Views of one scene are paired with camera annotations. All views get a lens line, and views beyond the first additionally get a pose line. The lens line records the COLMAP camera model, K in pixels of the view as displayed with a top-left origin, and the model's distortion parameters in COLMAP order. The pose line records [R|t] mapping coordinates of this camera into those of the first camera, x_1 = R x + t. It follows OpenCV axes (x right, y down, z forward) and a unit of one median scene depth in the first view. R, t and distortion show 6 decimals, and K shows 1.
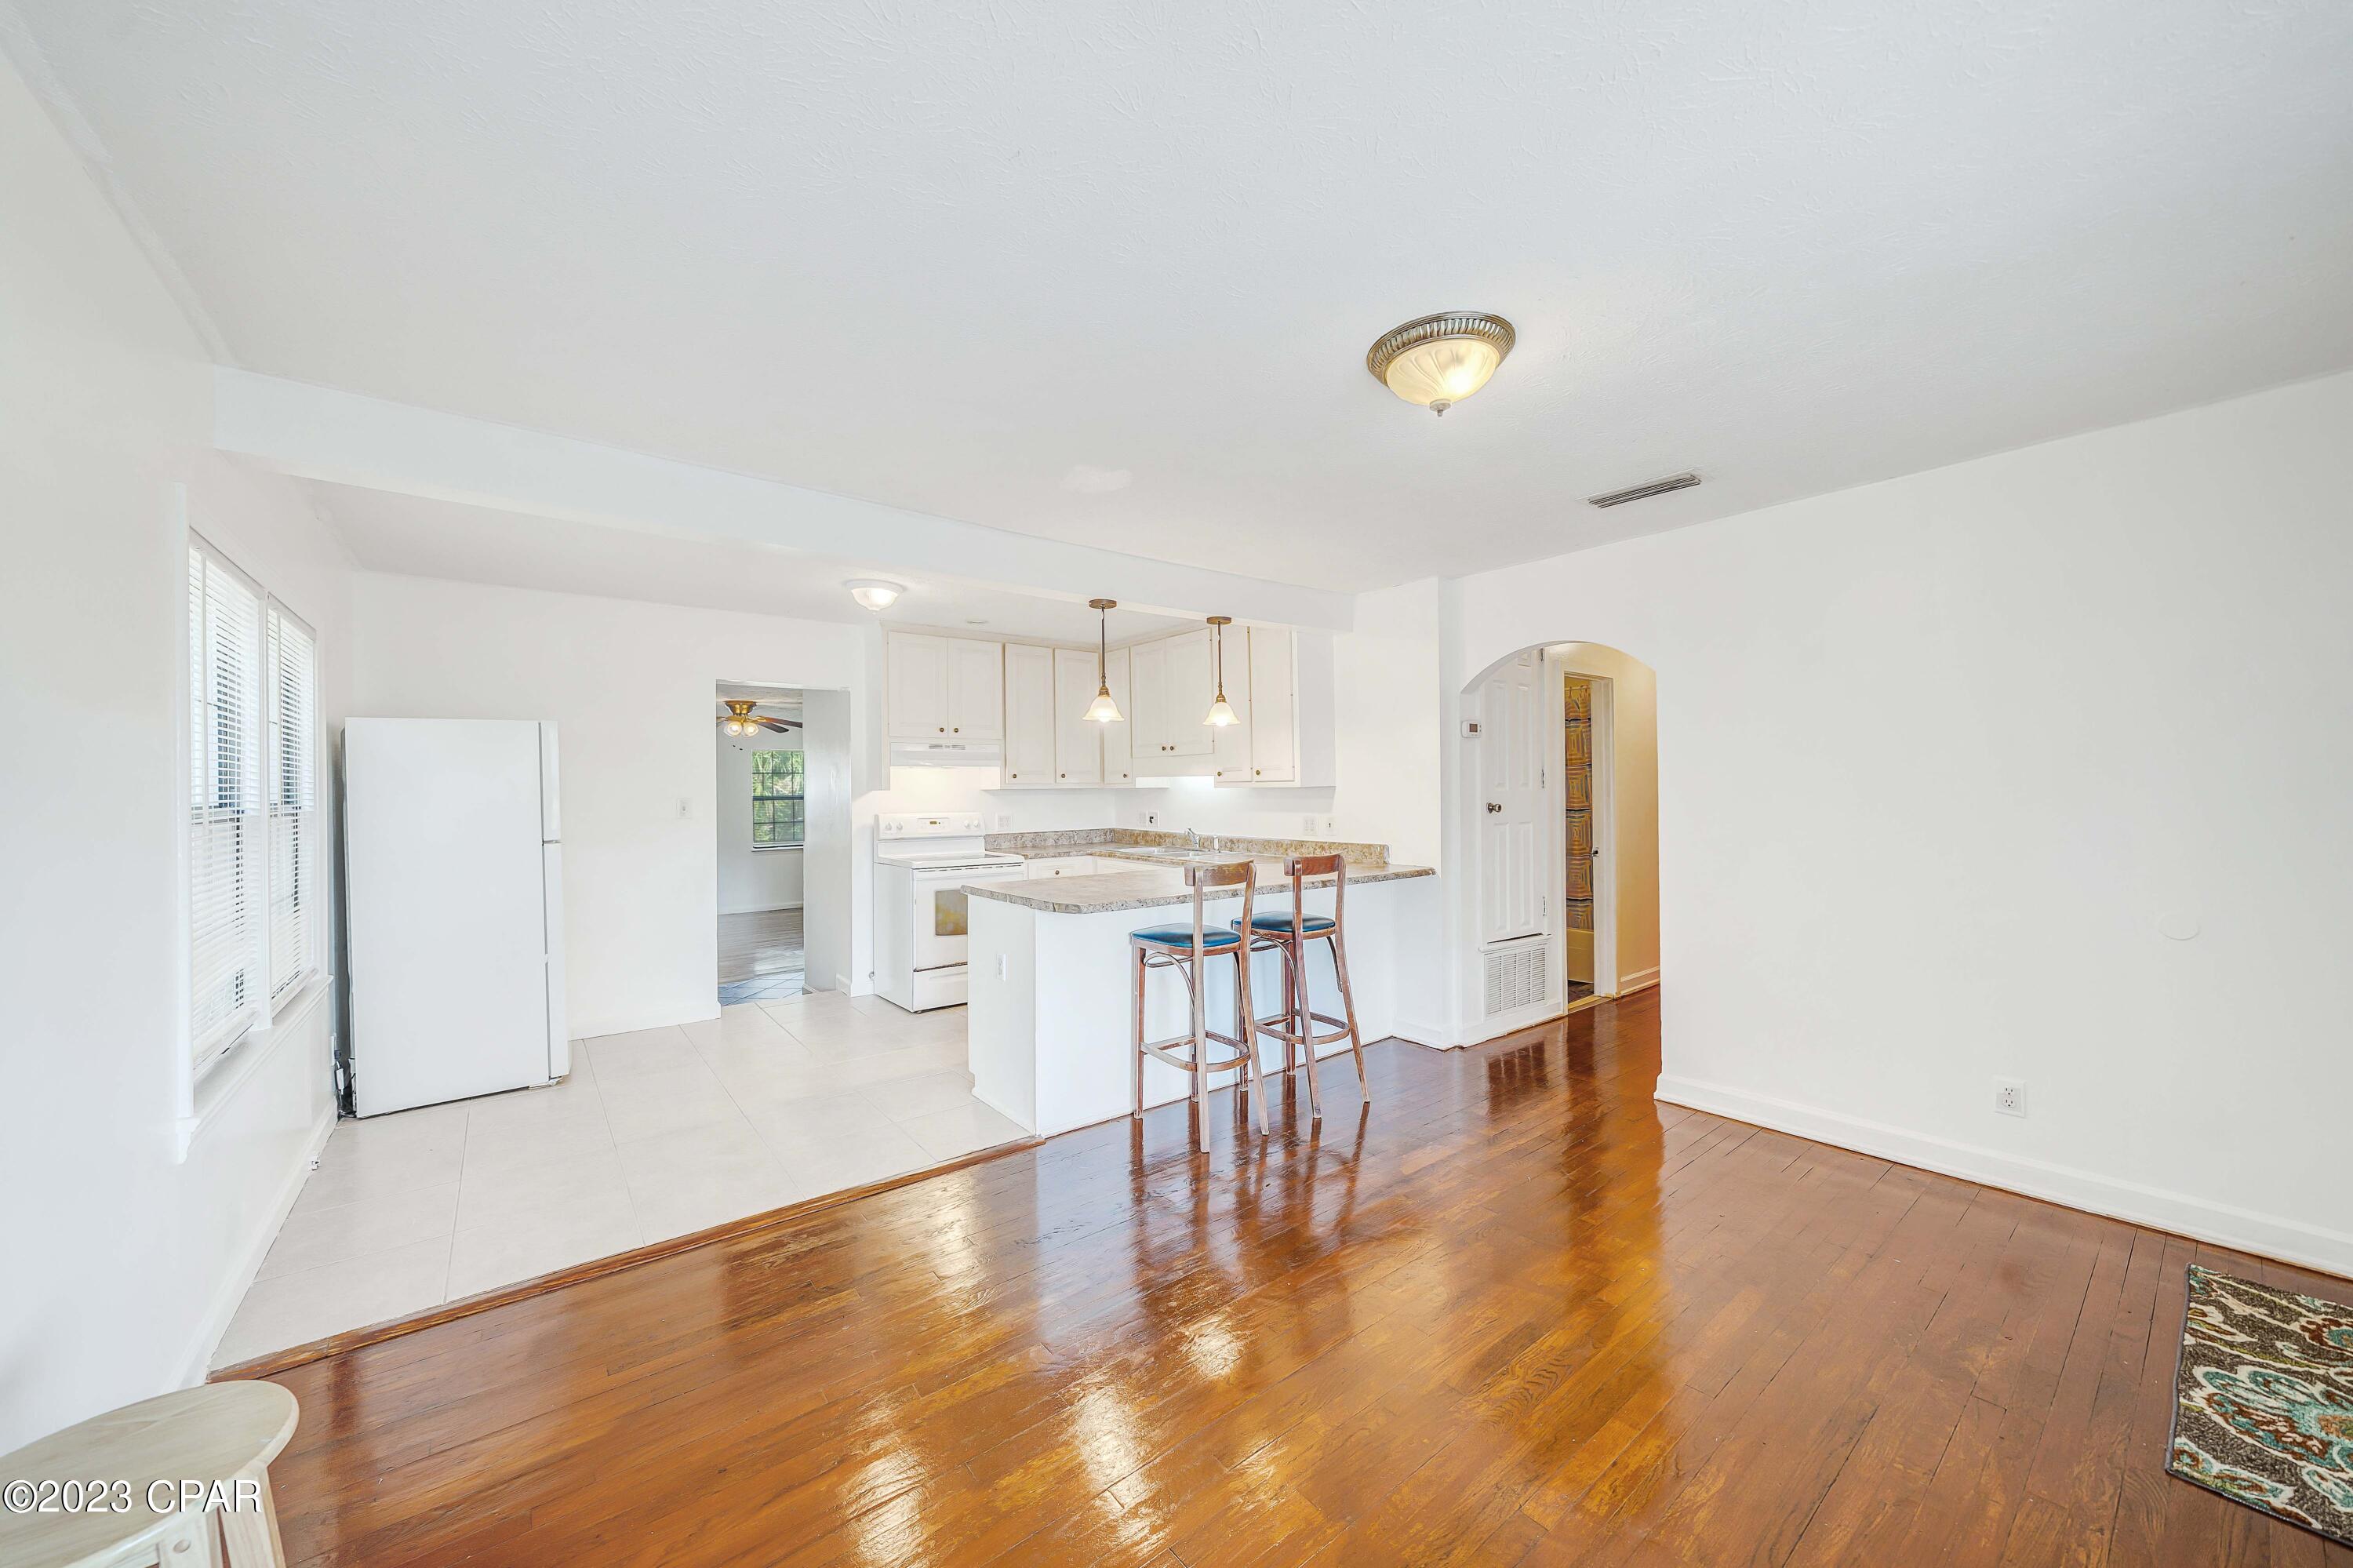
lens RADIAL K [[858.8, 0, 1140.5], [0, 858.8, 794.5], [0, 0, 1]] dist [0.008607, -0.000010]
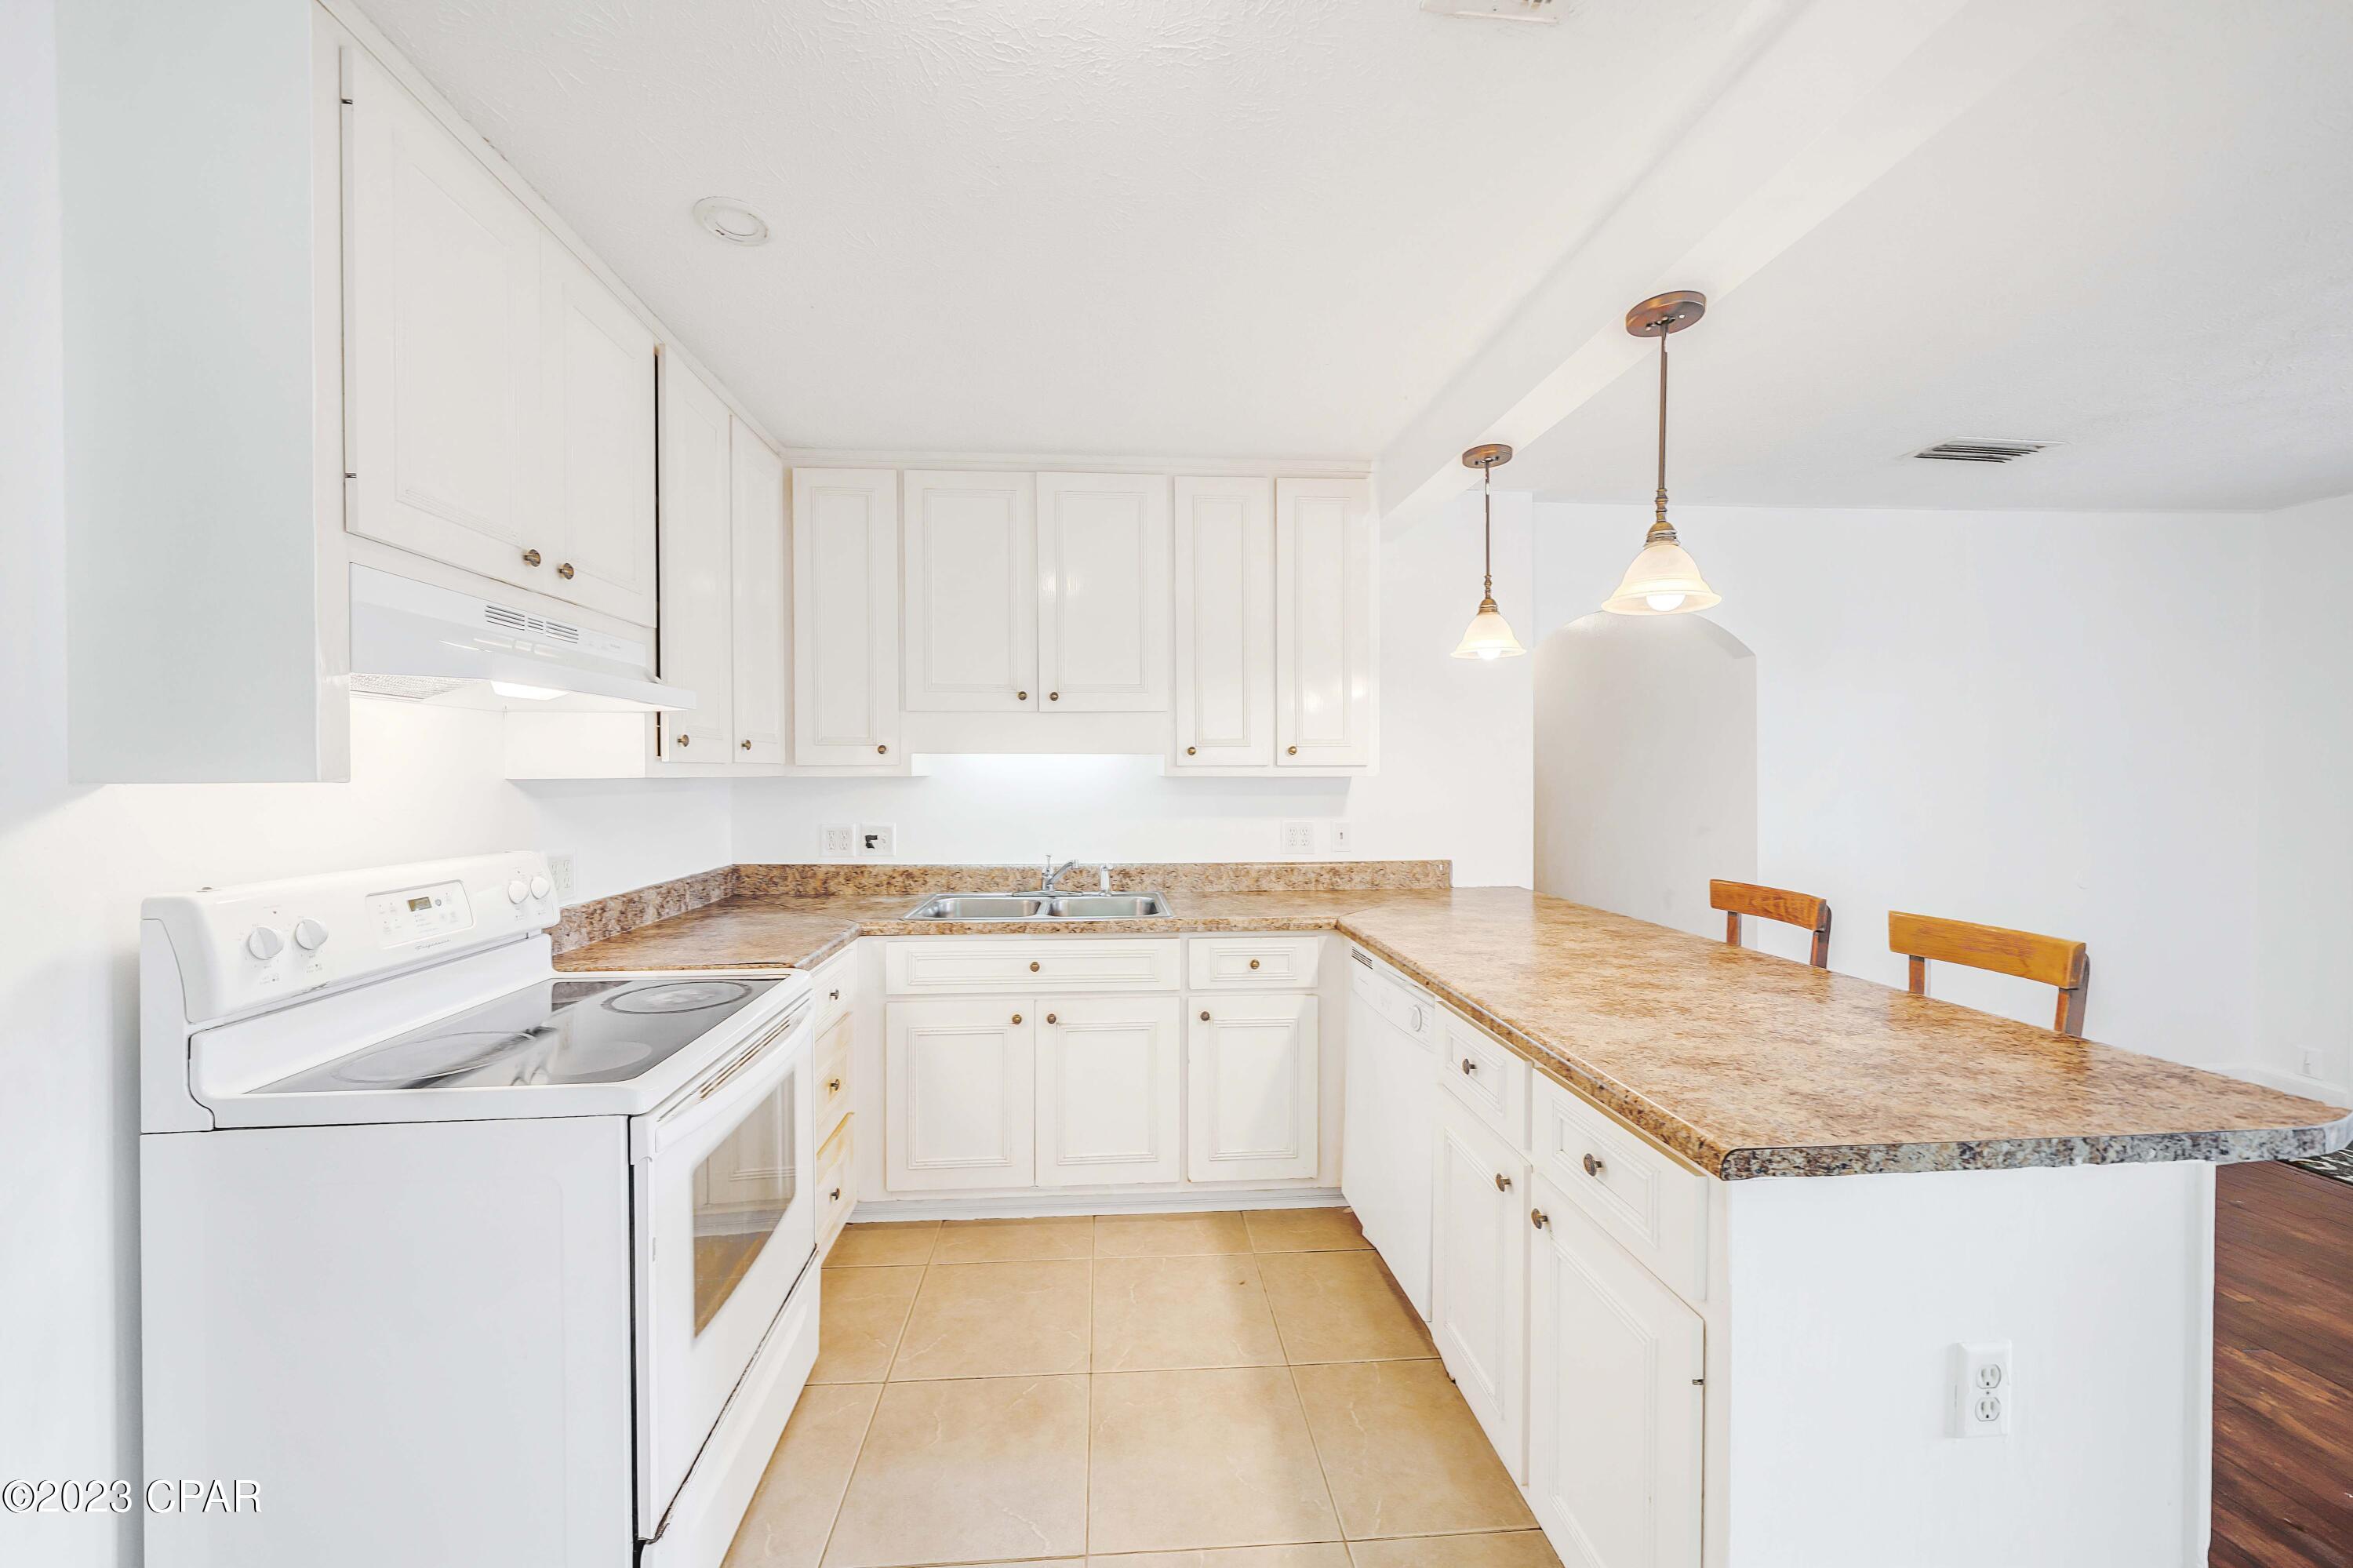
lens RADIAL K [[867.6, 0, 1175.3], [0, 867.6, 787.3], [0, 0, 1]] dist [-0.001266, -0.000235]
pose [[0.535068, -0.005447, 0.844791, -0.362541], [0.003030, 0.999985, 0.004528, -0.003853], [-0.844804, 0.000137, 0.535076, 0.699335]]
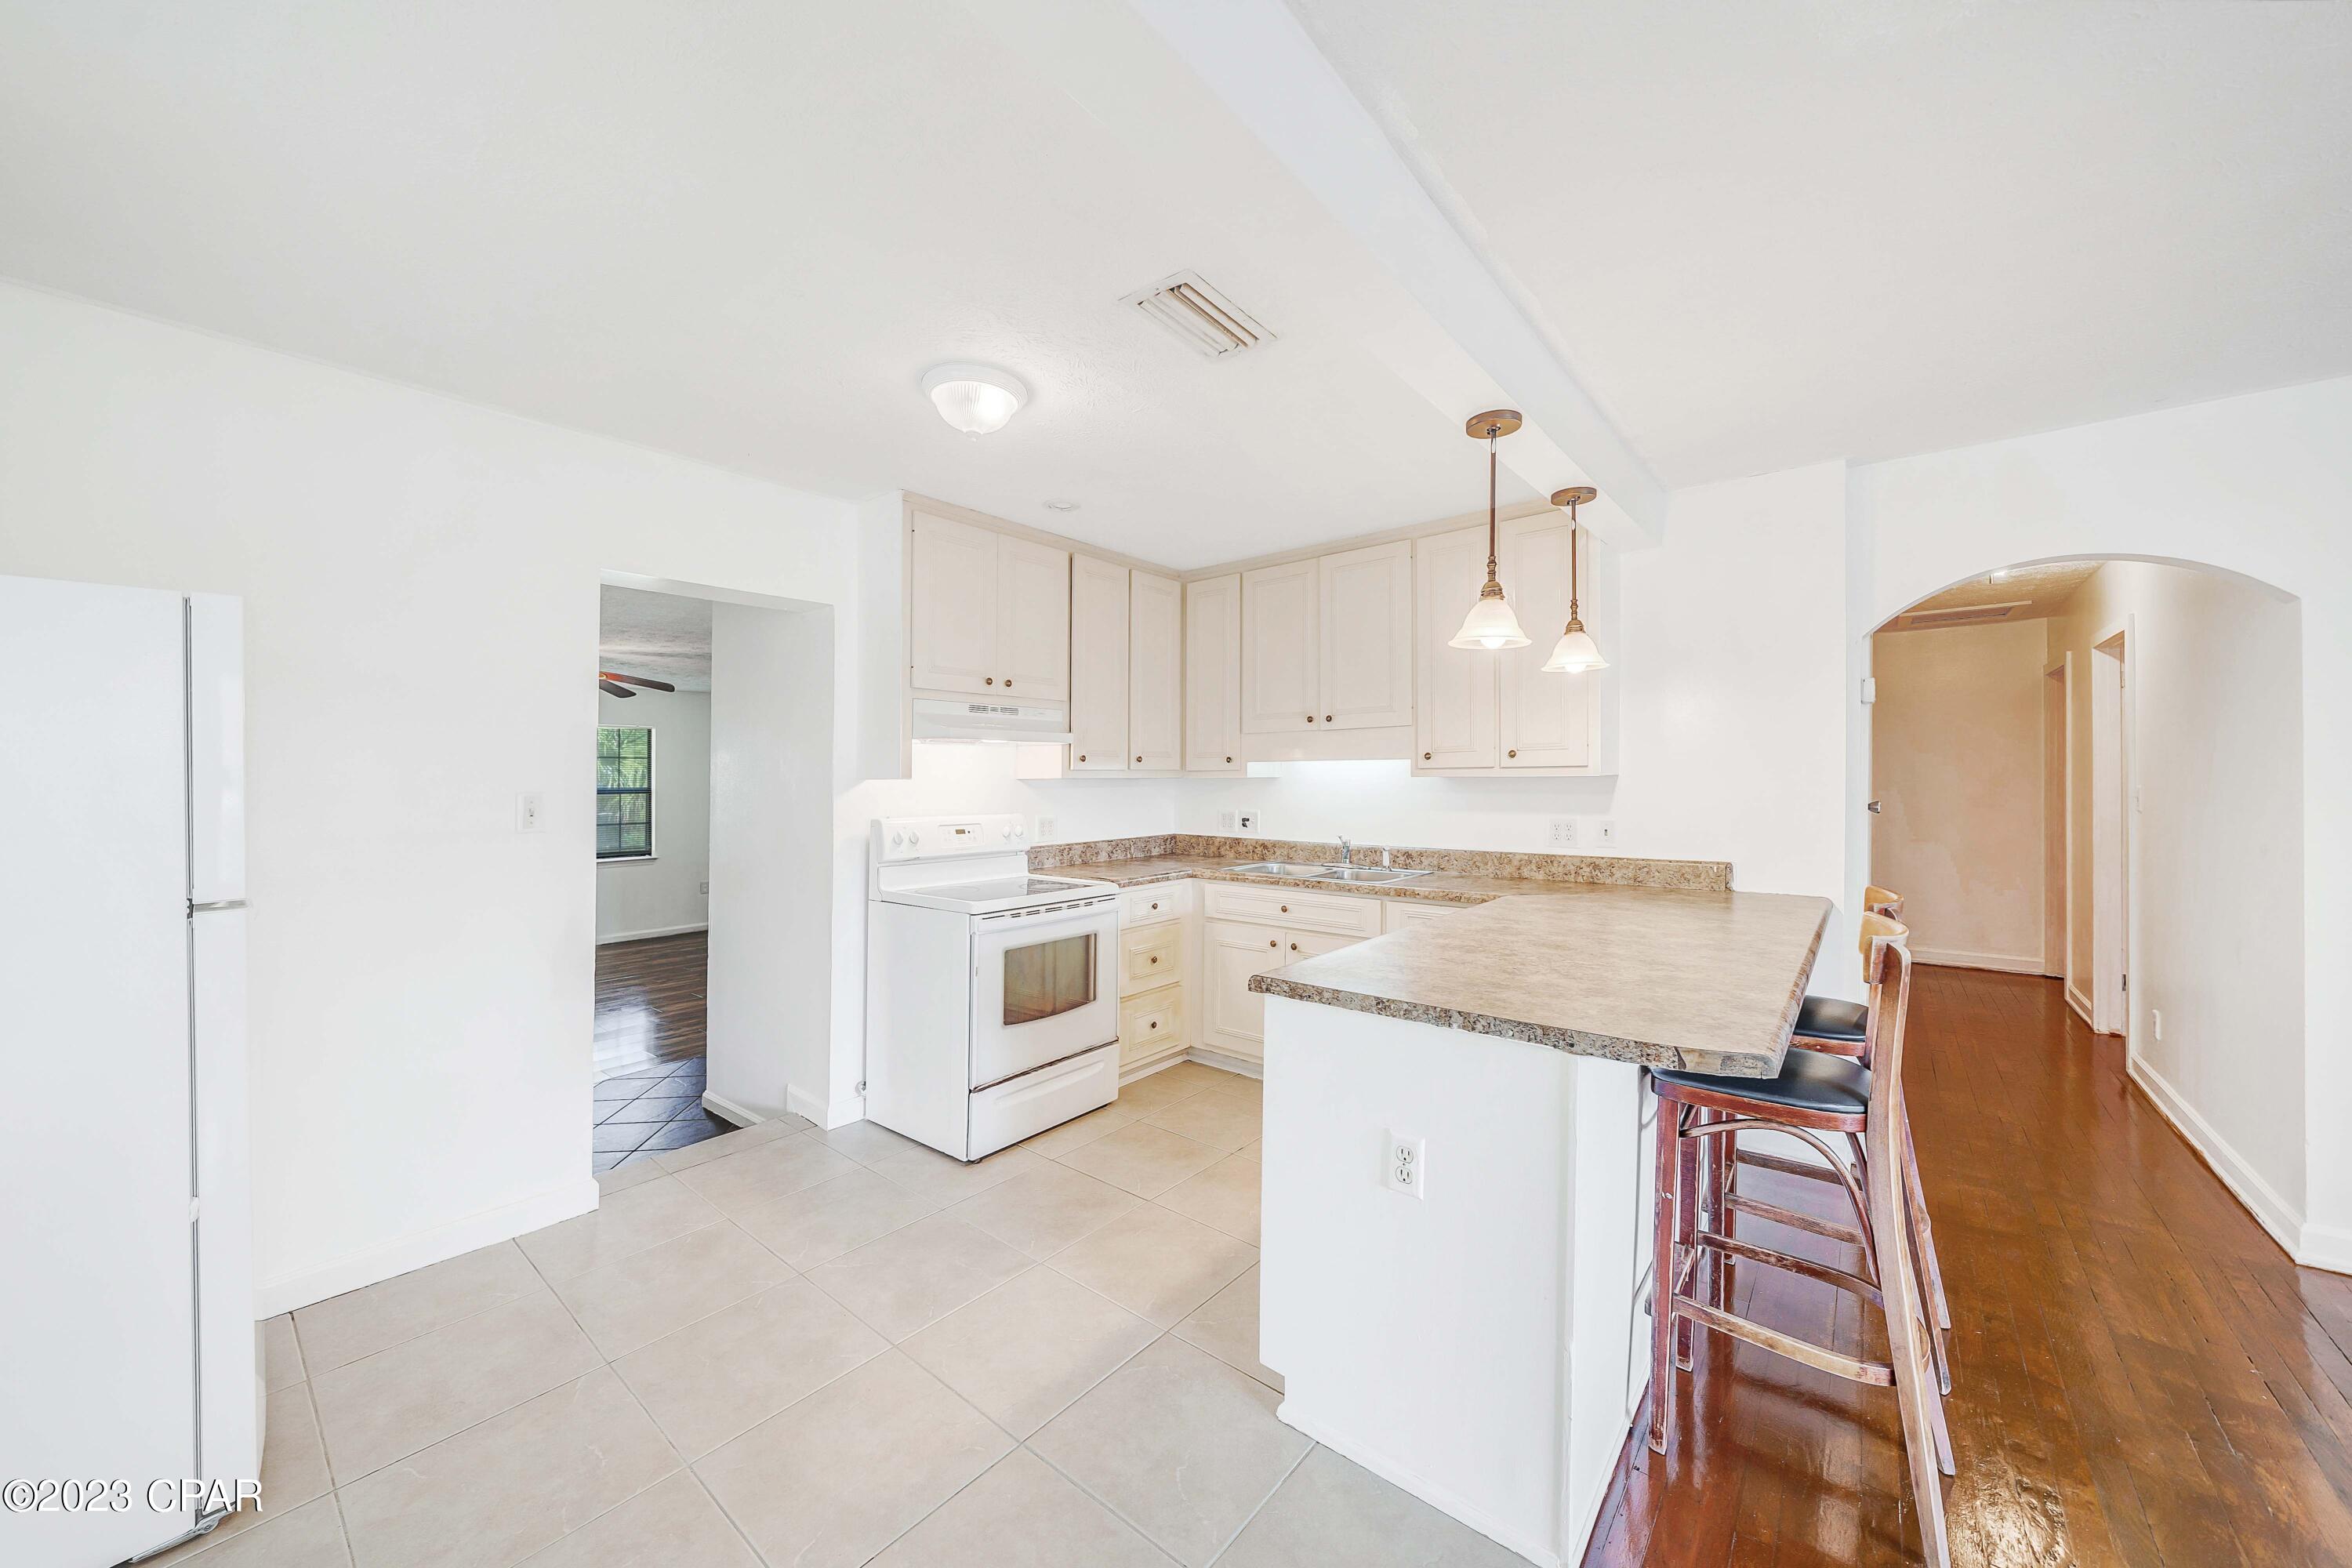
lens RADIAL K [[860.2, 0, 1145.7], [0, 860.2, 772.0], [0, 0, 1]] dist [0.000091, -0.000127]
pose [[0.975810, 0.006254, 0.218532, -0.261547], [-0.002249, 0.999825, -0.018567, 0.000914], [-0.218610, 0.017627, 0.975653, 0.384083]]
